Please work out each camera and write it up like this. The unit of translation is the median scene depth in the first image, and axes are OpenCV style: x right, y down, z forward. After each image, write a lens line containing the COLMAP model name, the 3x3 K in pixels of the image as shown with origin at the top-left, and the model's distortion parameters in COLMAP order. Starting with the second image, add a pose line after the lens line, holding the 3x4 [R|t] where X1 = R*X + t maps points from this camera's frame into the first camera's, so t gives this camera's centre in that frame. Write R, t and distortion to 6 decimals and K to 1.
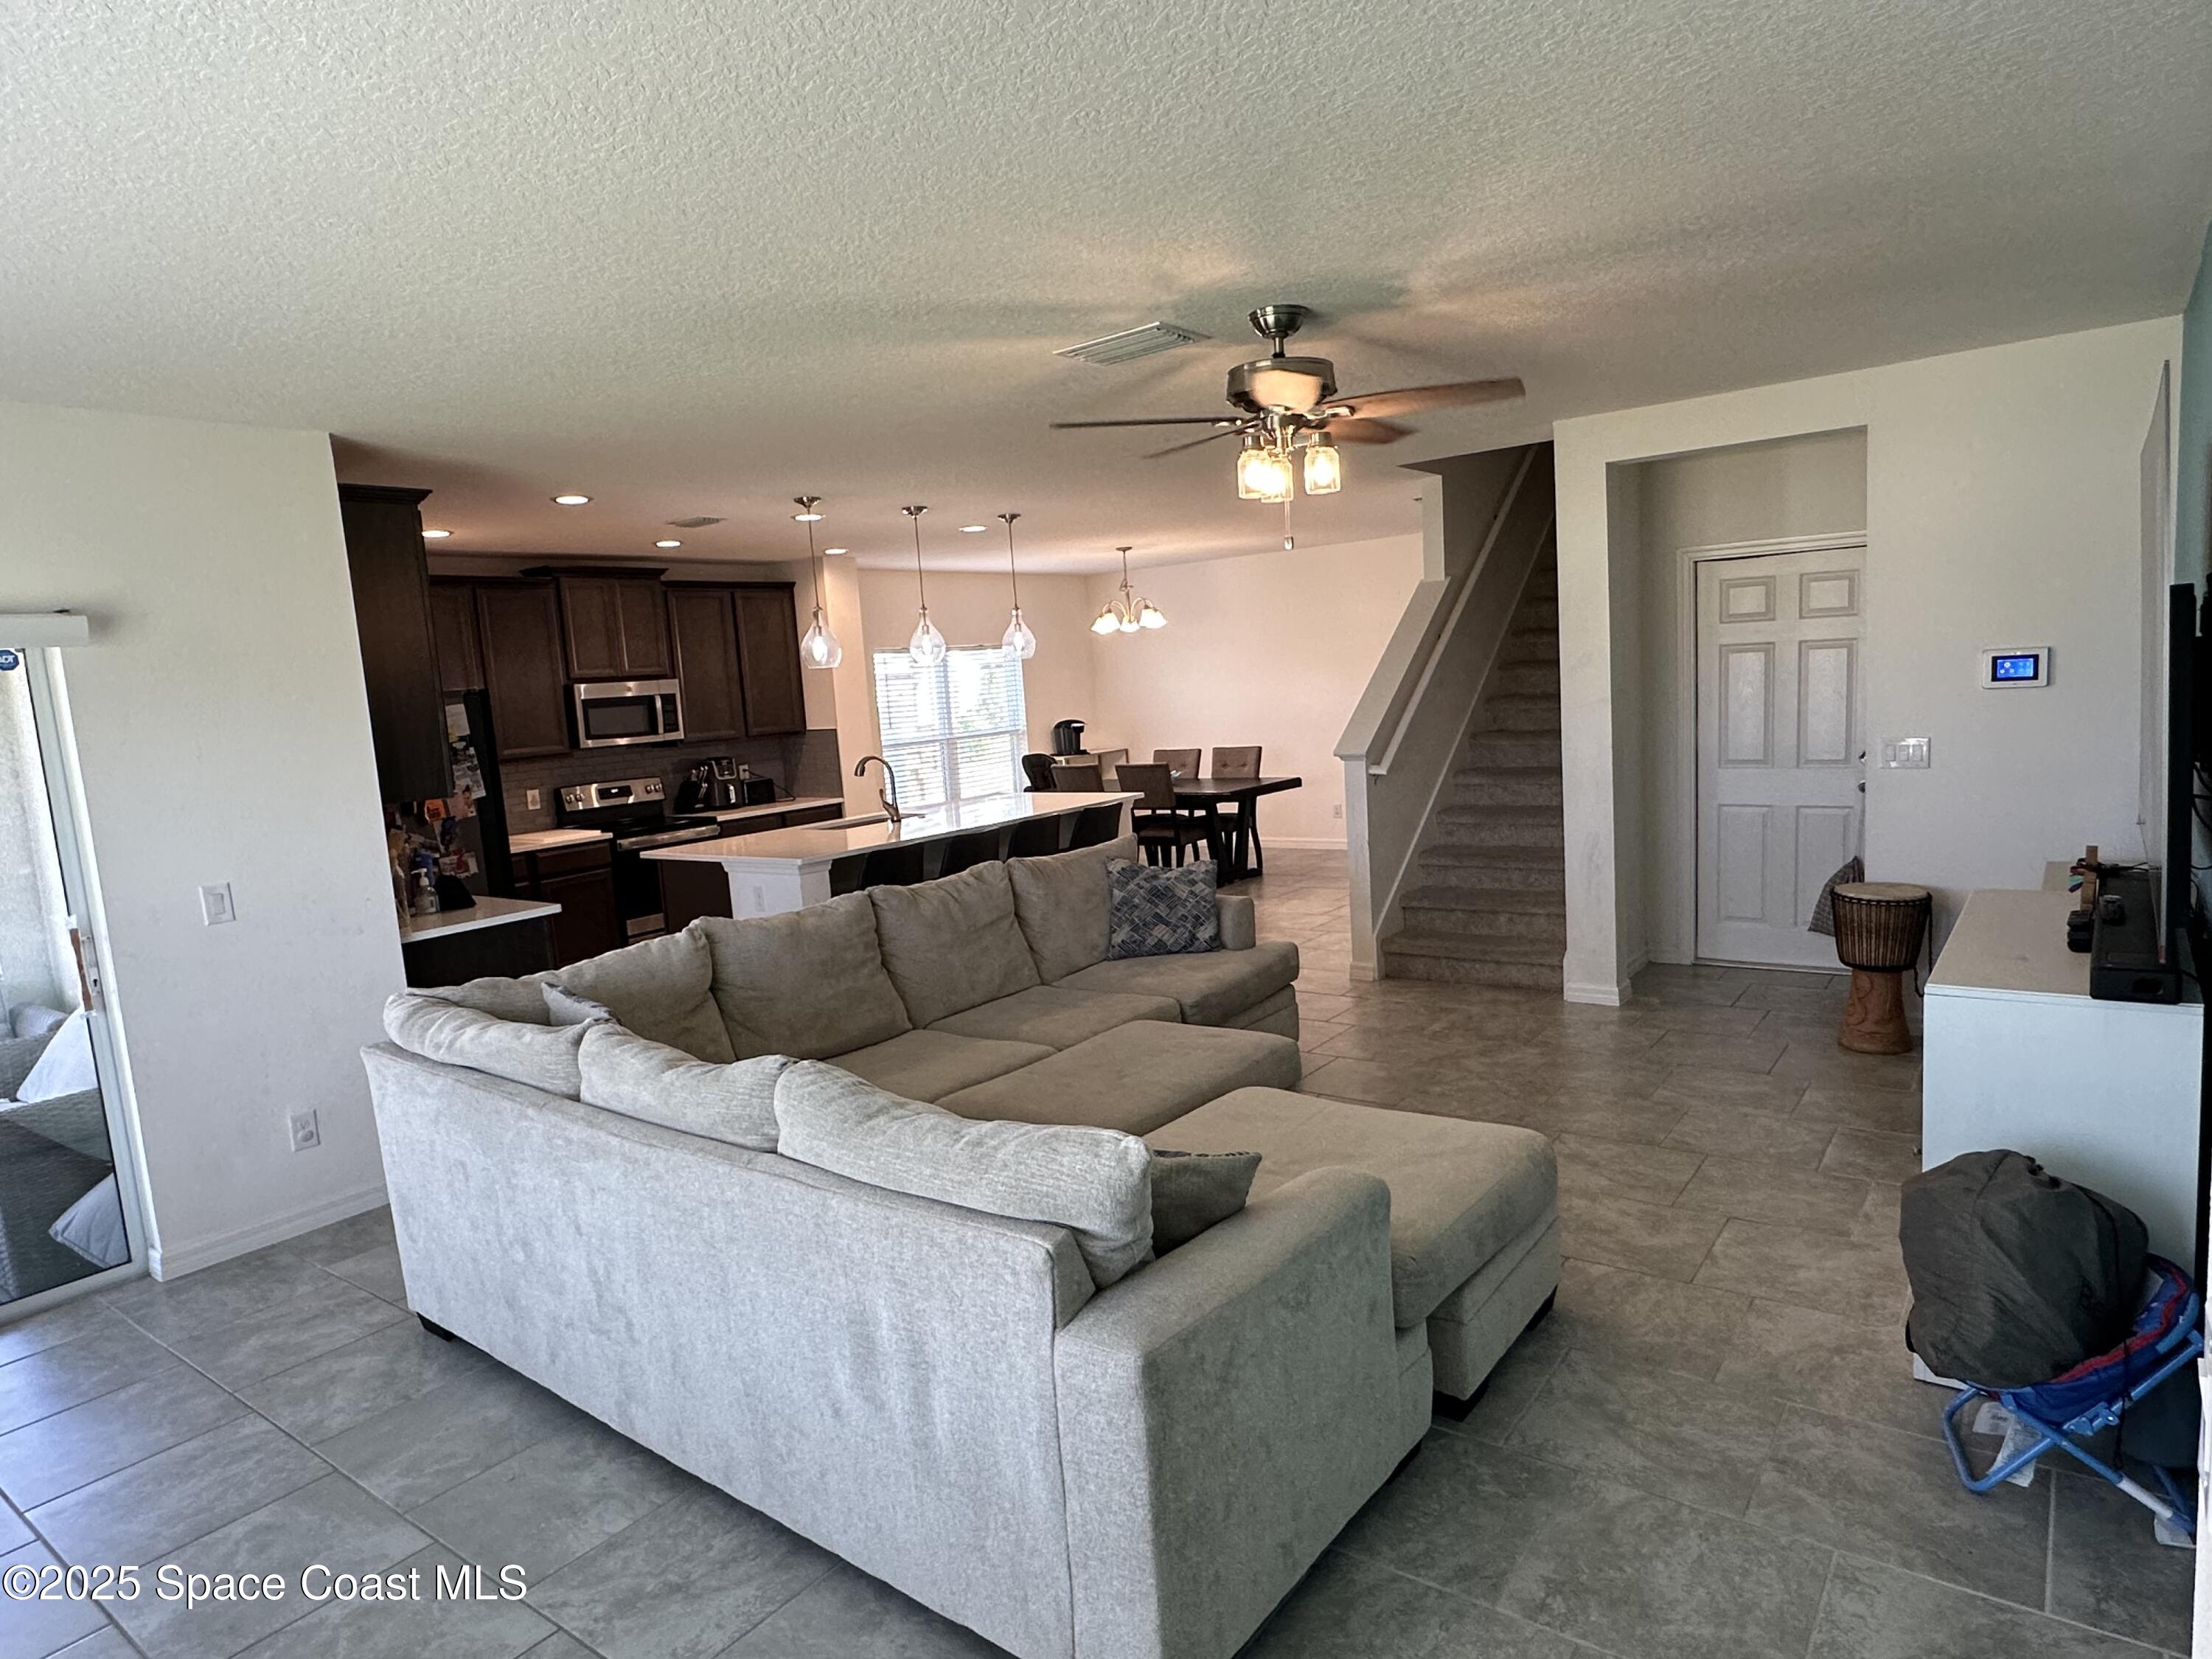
lens RADIAL K [[1306.0, 0, 1105.0], [0, 1306.0, 840.5], [0, 0, 1]] dist [-0.003617, 0.000966]
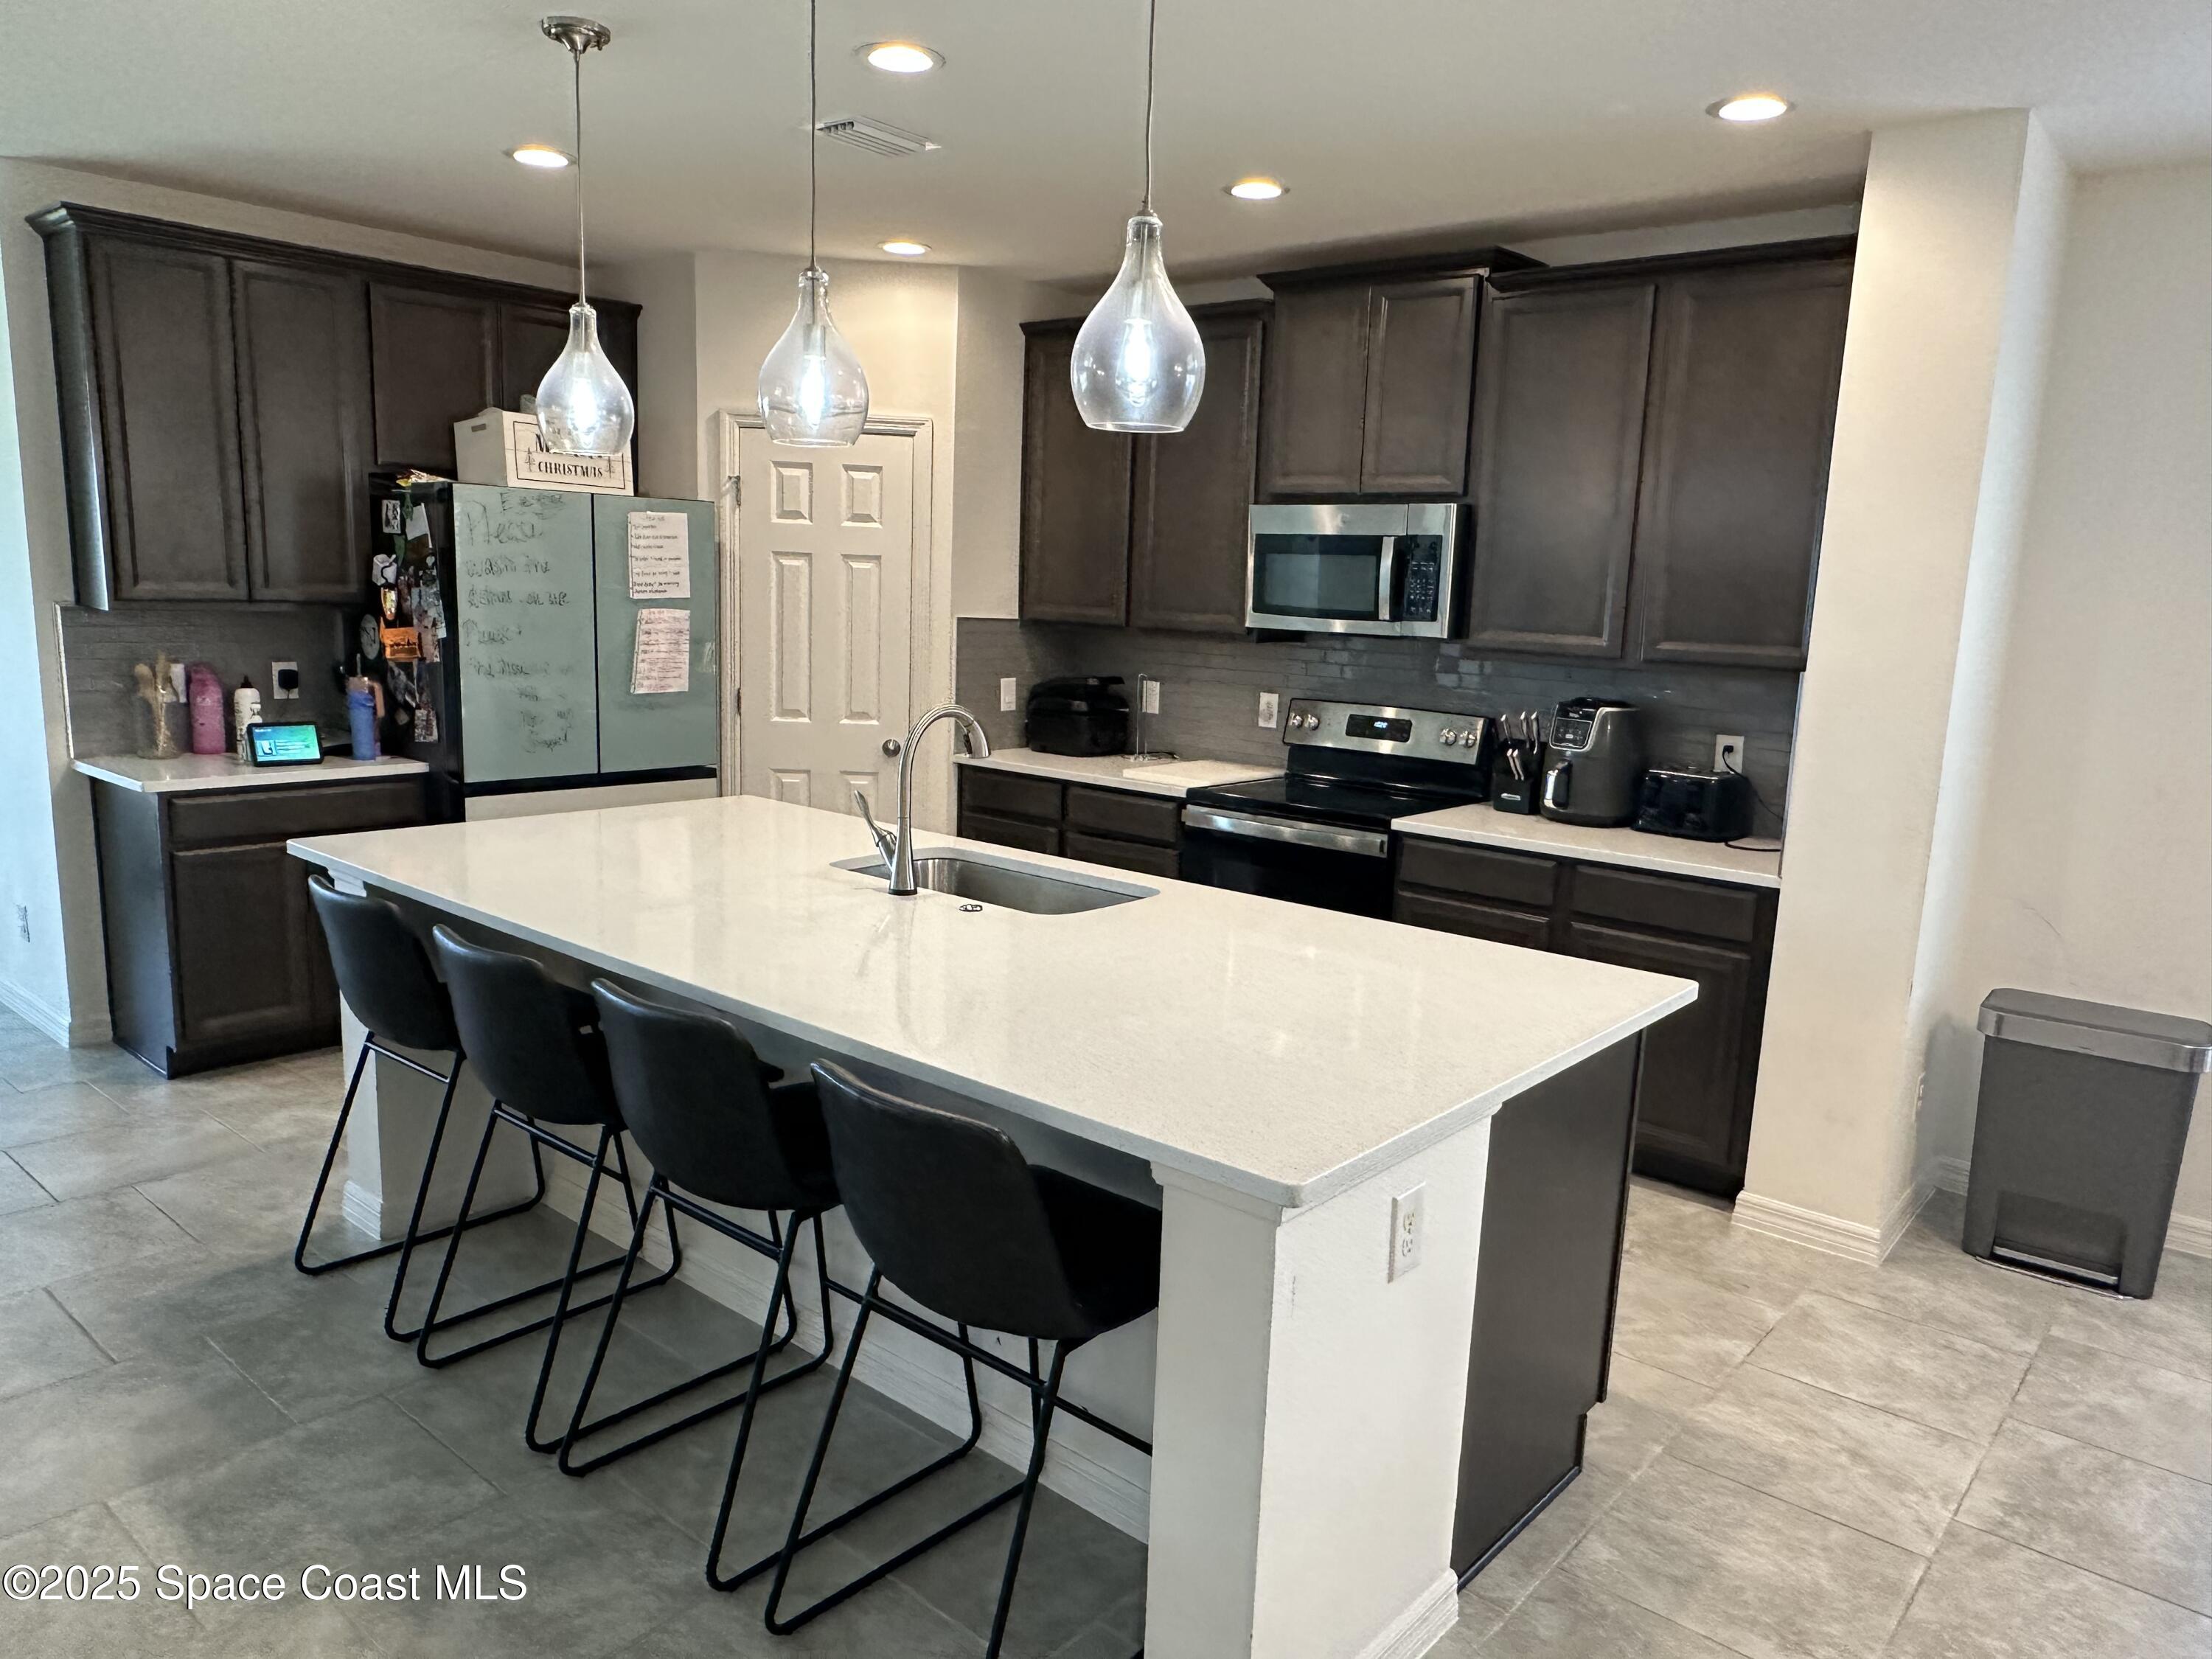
lens RADIAL K [[1507.9, 0, 1113.8], [0, 1507.9, 845.7], [0, 0, 1]] dist [-0.003399, 0.004036]
pose [[-0.062058, 0.240744, -0.968603, 0.447202], [-0.157771, 0.955905, 0.247696, -0.259776], [0.985524, 0.168189, -0.021339, 1.954444]]
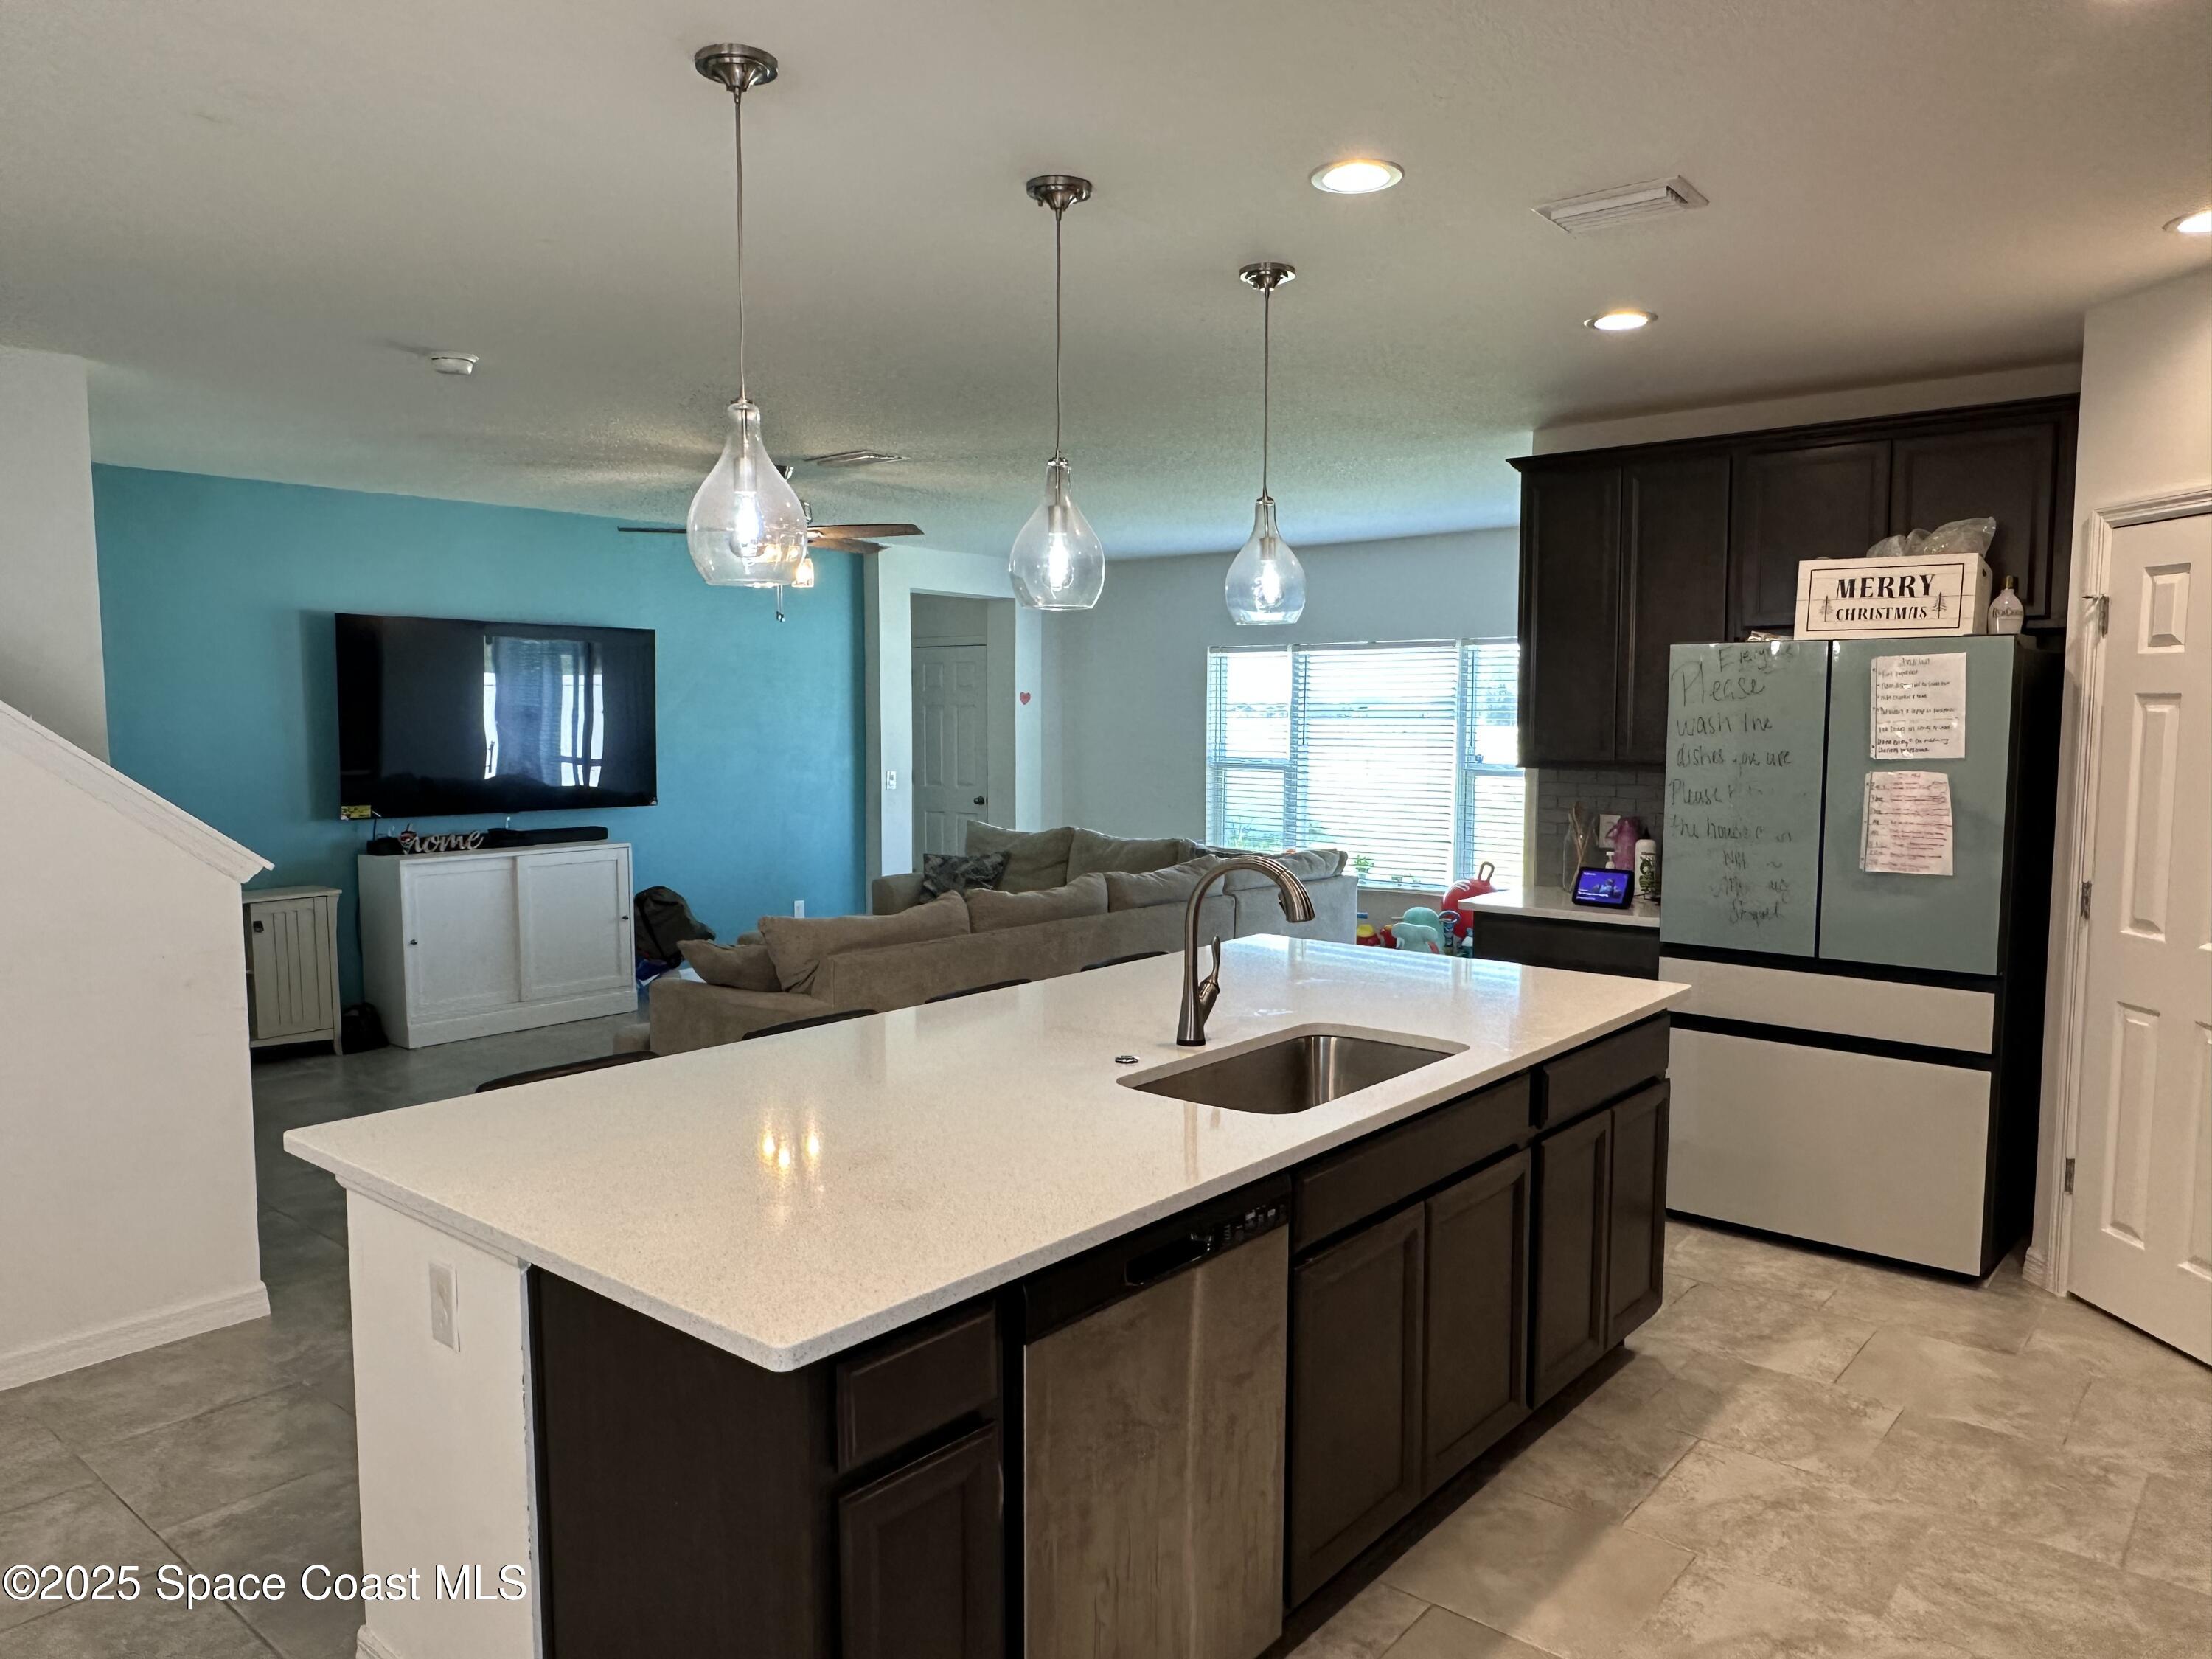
lens RADIAL K [[1507.9, 0, 1105.8], [0, 1507.9, 844.4], [0, 0, 1]] dist [-0.003399, 0.004036]
pose [[-0.996146, 0.065878, 0.057912, -0.298832], [0.076584, 0.975111, 0.208072, -0.283965], [-0.042763, 0.211705, -0.976398, 2.550752]]
